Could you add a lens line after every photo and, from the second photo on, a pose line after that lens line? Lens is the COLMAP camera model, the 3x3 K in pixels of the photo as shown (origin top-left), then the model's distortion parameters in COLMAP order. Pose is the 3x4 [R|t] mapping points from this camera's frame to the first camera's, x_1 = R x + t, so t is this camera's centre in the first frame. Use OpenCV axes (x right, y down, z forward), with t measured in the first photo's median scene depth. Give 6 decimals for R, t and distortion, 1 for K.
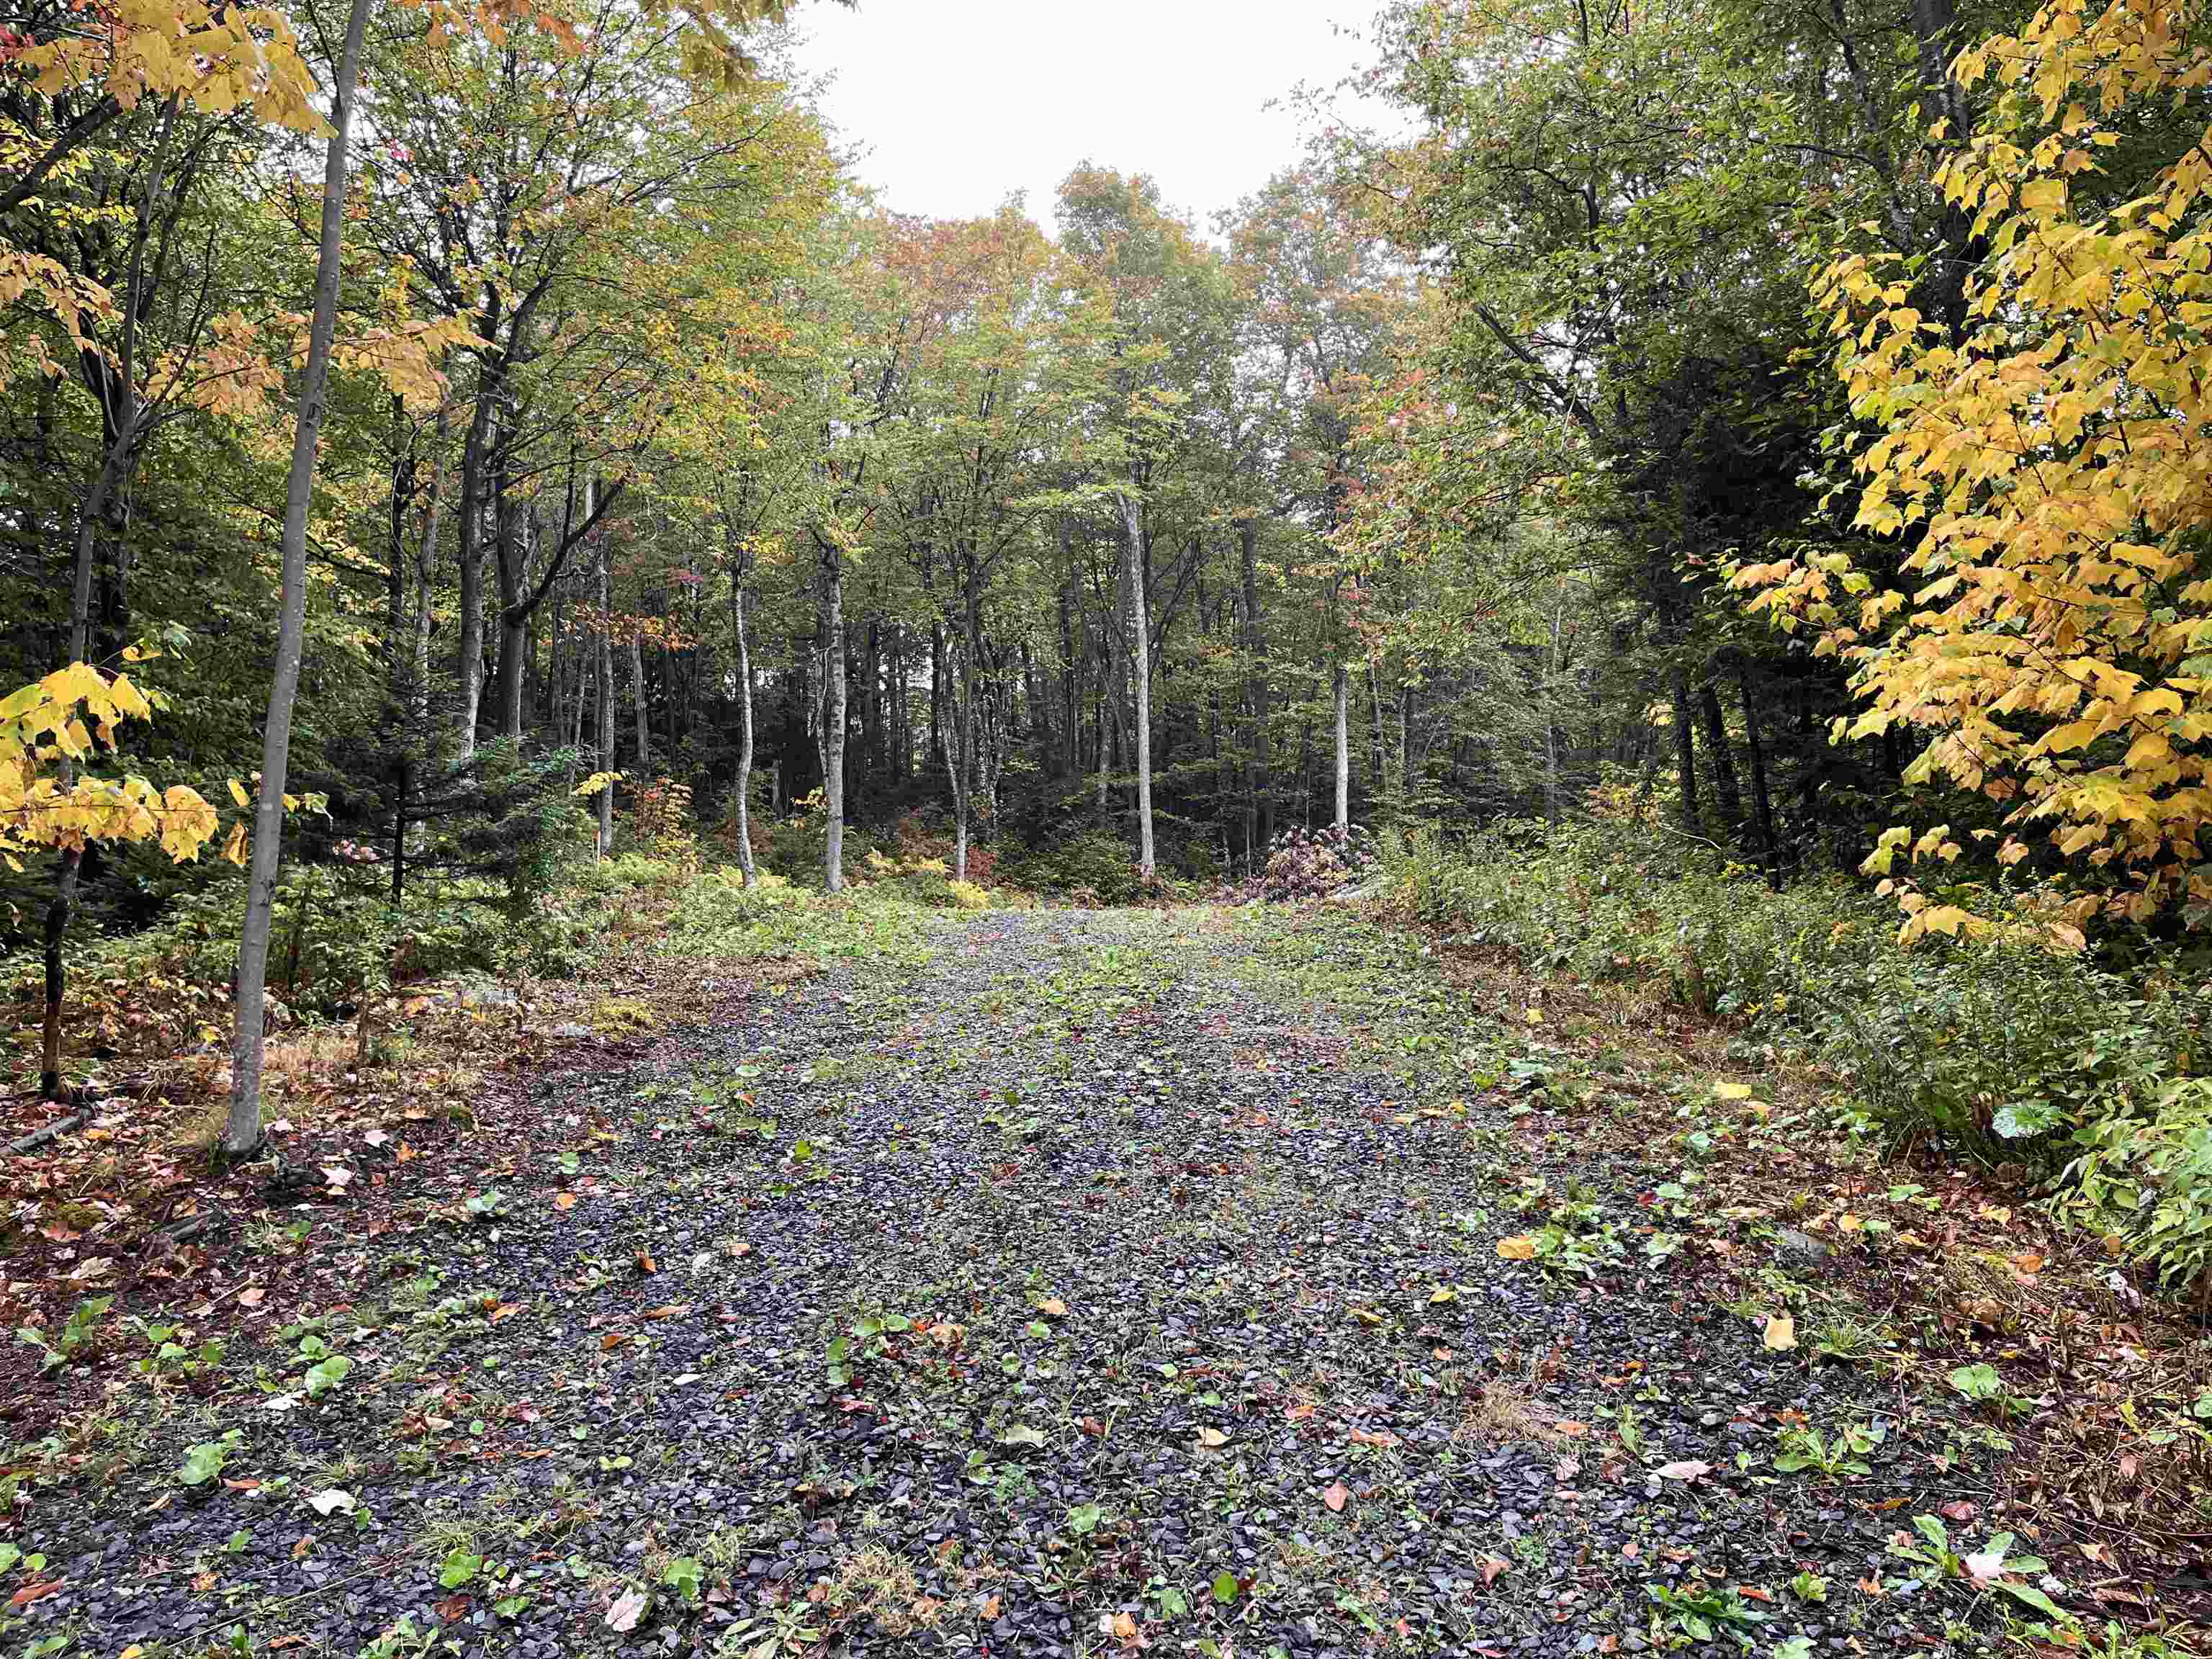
lens RADIAL K [[1626.4, 0, 1102.6], [0, 1626.4, 835.3], [0, 0, 1]] dist [0.009863, -0.032643]
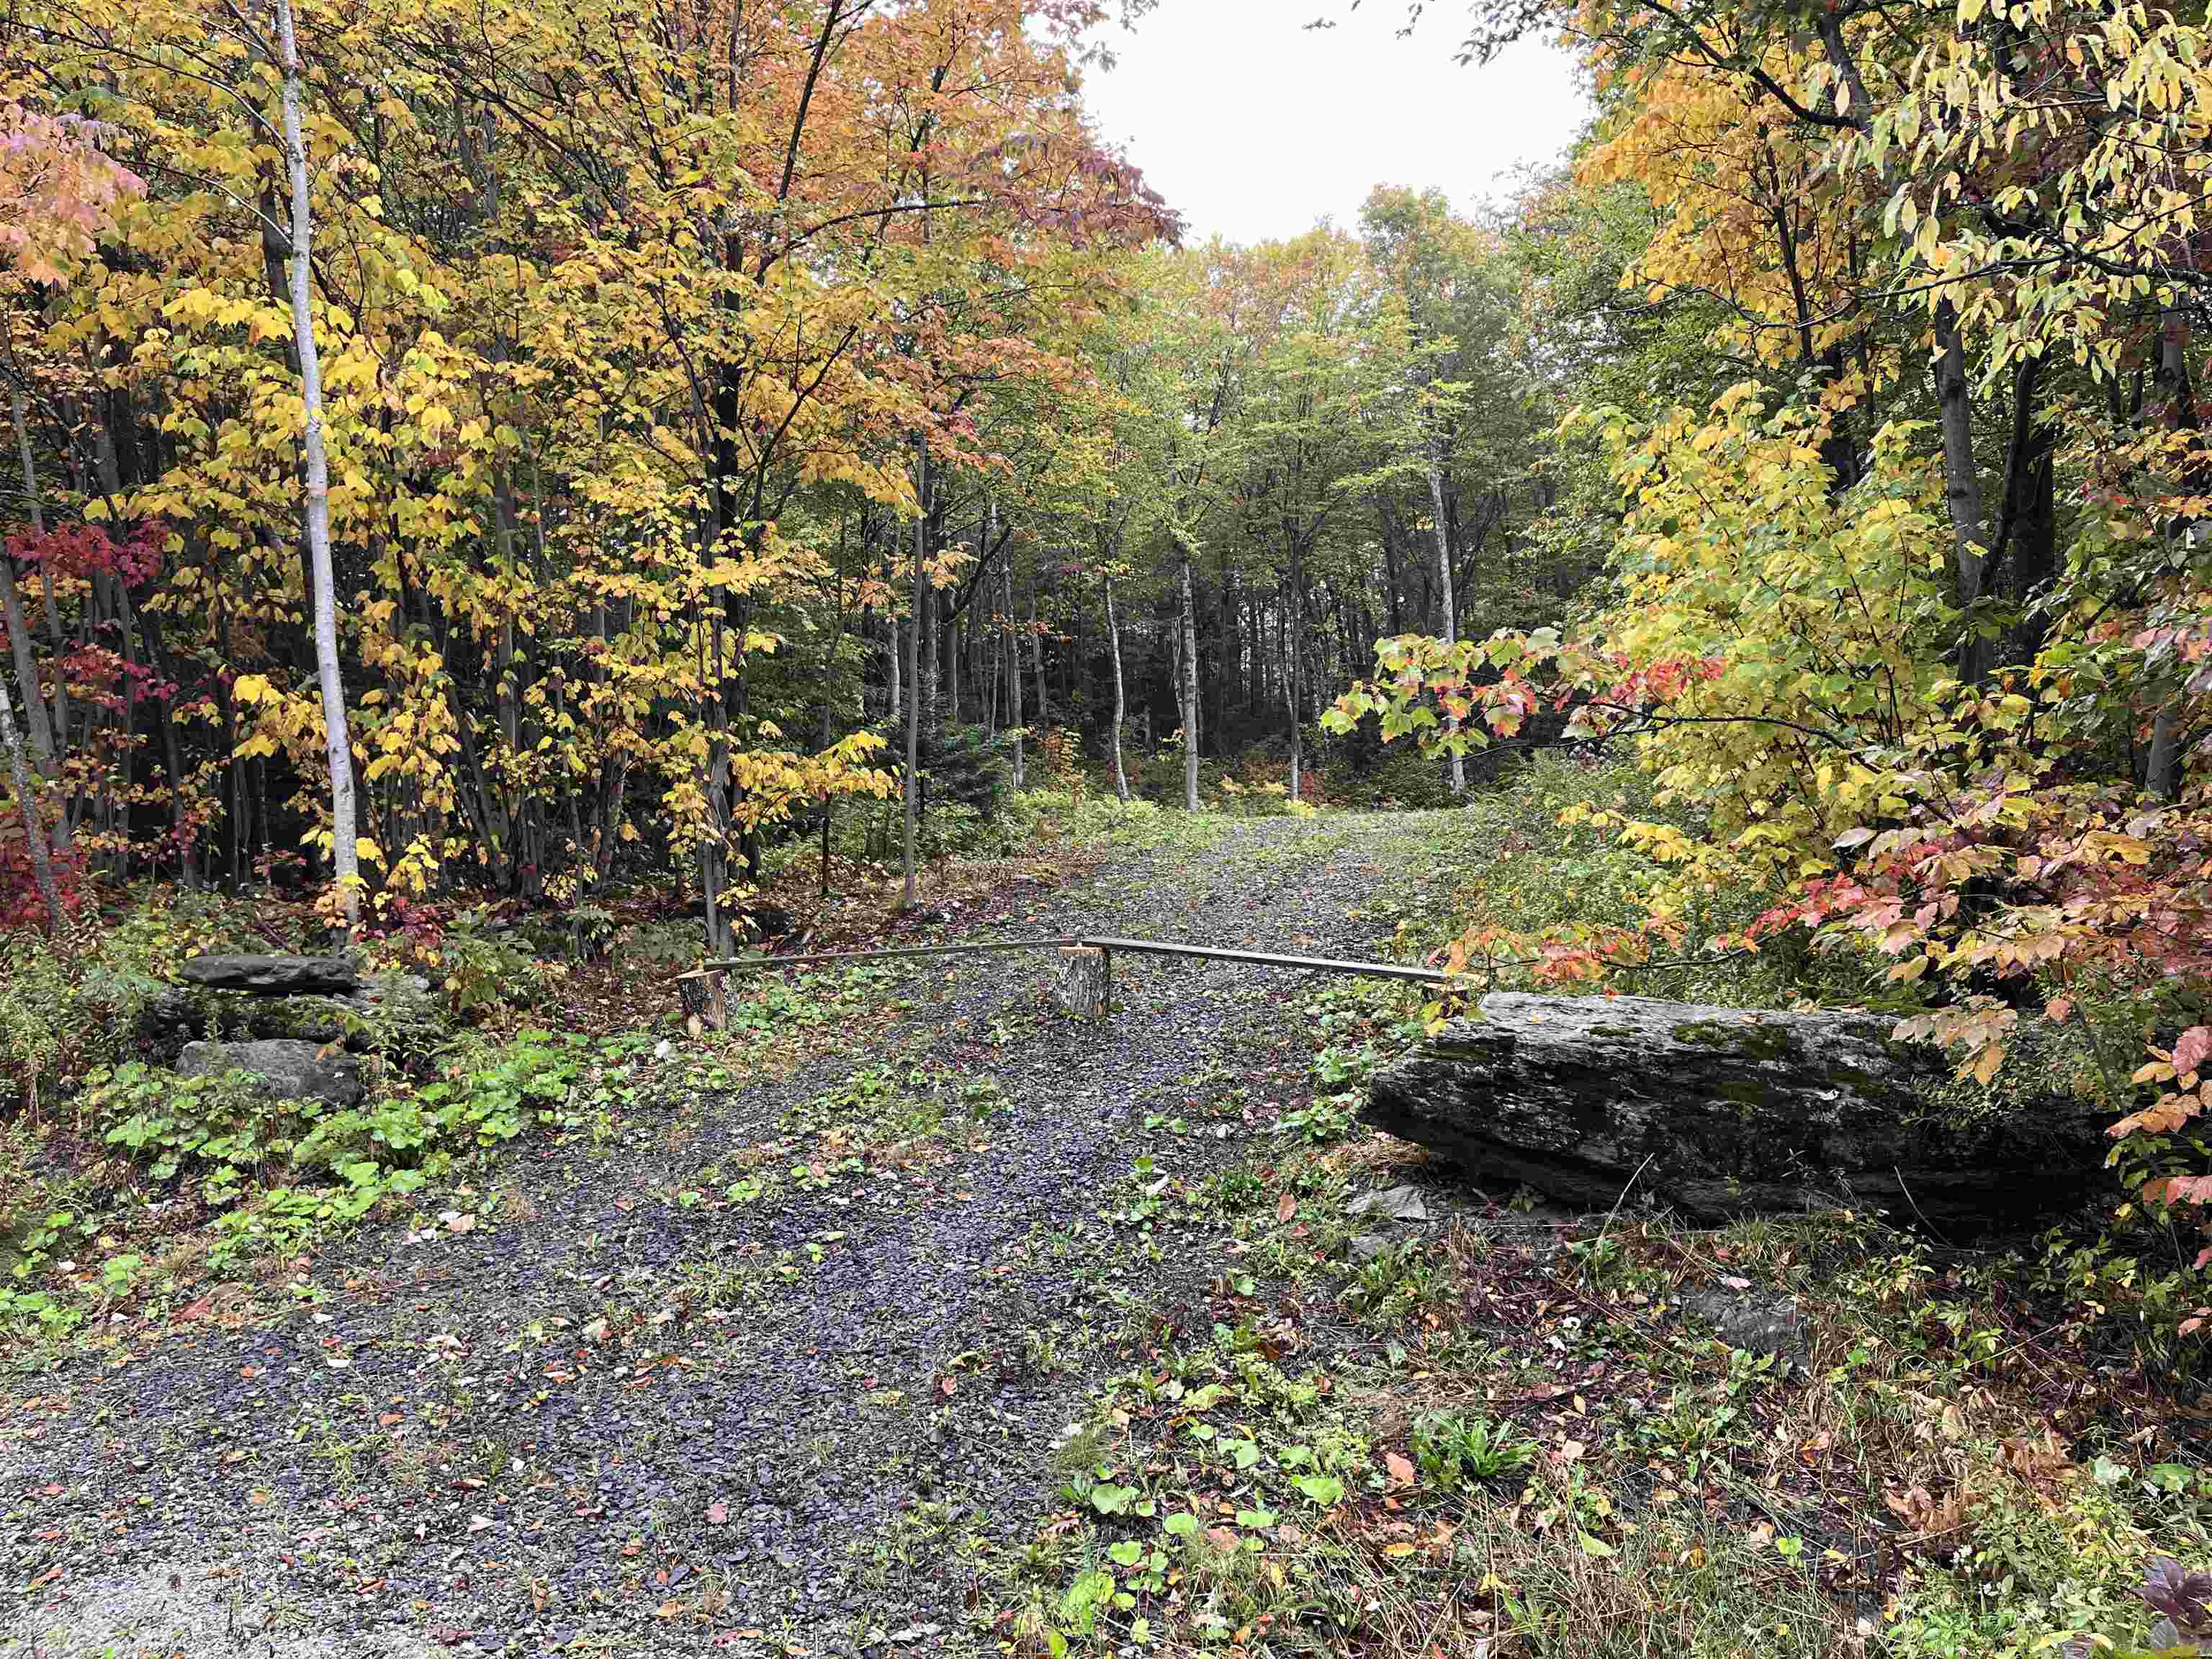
lens RADIAL K [[1626.4, 0, 1104.6], [0, 1626.4, 831.5], [0, 0, 1]] dist [0.009863, -0.032643]
pose [[0.971167, -0.032561, -0.236168, 0.076432], [0.043297, 0.998245, 0.040414, -0.004304], [0.234437, -0.049474, 0.970872, -0.281009]]
